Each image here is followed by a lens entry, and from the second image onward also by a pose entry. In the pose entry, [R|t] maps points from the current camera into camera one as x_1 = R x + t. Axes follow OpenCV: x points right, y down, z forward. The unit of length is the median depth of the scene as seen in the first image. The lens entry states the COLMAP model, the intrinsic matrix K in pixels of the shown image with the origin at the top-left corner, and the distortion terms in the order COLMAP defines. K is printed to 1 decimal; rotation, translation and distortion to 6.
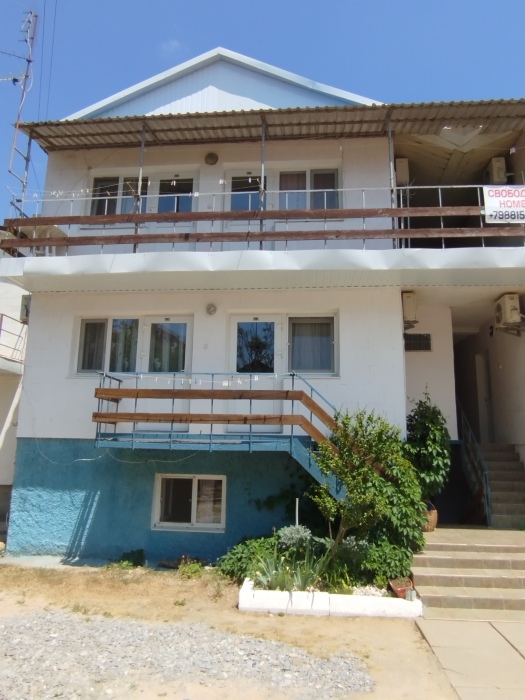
lens RADIAL K [[496.7, 0, 263.0], [0, 496.7, 349.0], [0, 0, 1]] dist [-0.012801, -0.003112]
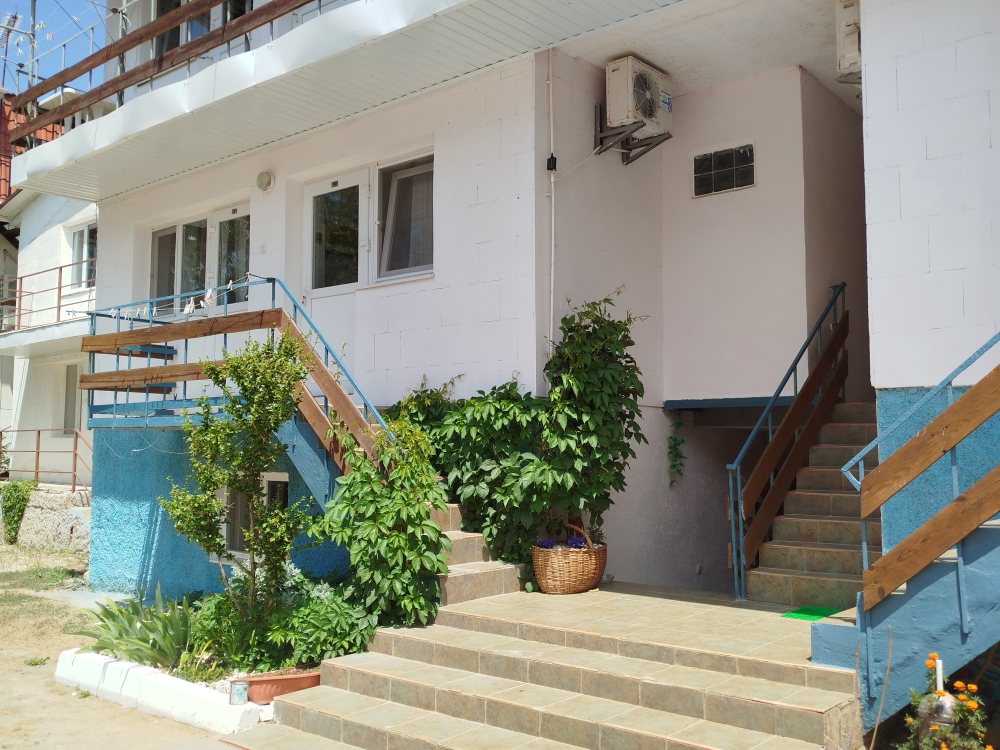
lens RADIAL K [[932.3, 0, 502.3], [0, 932.3, 372.0], [0, 0, 1]] dist [0.010230, 0.000000]
pose [[0.825291, -0.060560, -0.561451, 0.752389], [0.116933, 0.991011, 0.064990, 0.103896], [0.552468, -0.119288, 0.824954, 0.288384]]
